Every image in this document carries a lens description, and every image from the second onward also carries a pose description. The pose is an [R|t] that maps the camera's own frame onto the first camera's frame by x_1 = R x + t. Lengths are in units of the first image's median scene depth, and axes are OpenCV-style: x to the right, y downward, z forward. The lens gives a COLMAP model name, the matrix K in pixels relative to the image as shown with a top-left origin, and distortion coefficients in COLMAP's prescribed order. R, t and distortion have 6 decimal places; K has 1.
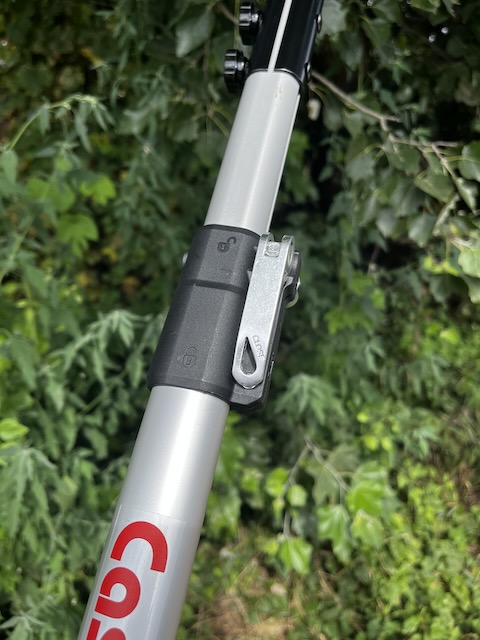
lens RADIAL K [[493.2, 0, 240.0], [0, 493.2, 320.0], [0, 0, 1]] dist [0.034507, -0.080870]
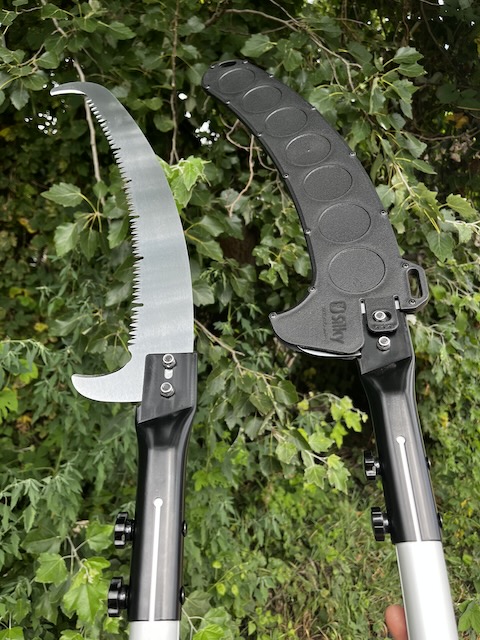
lens RADIAL K [[477.8, 0, 244.0], [0, 477.8, 324.4], [0, 0, 1]] dist [0.039805, -0.080756]
pose [[0.972219, 0.129518, 0.194974, 0.012092], [-0.073616, 0.959885, -0.270558, -0.054429], [-0.222195, 0.248689, 0.942753, -0.260354]]
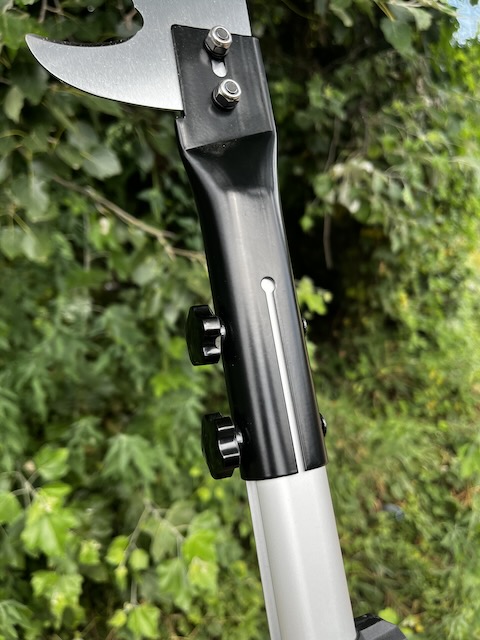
lens RADIAL K [[493.2, 0, 240.0], [0, 493.2, 320.0], [0, 0, 1]] dist [0.034507, -0.080870]
pose [[0.952572, -0.071062, 0.295900, 0.047223], [0.114902, 0.984366, -0.133498, 0.027608], [-0.281787, 0.161166, 0.945844, -0.107350]]
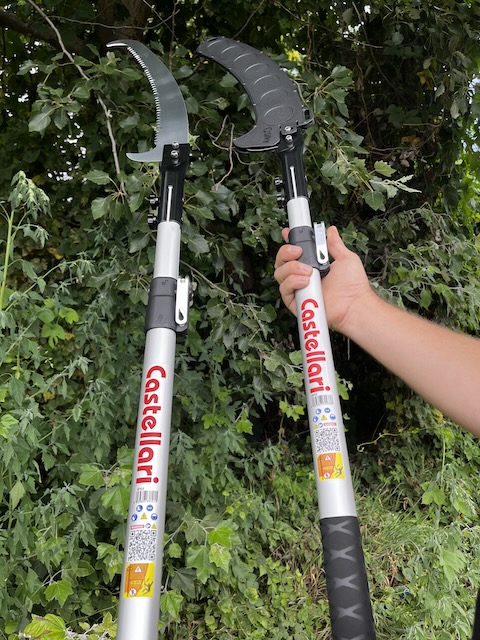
lens RADIAL K [[469.4, 0, 236.2], [0, 469.4, 321.8], [0, 0, 1]] dist [0.040066, -0.067971]
pose [[0.984861, 0.088933, 0.148794, 0.035363], [-0.025153, 0.922598, -0.384942, 0.270628], [-0.171511, 0.375372, 0.910868, -0.430024]]
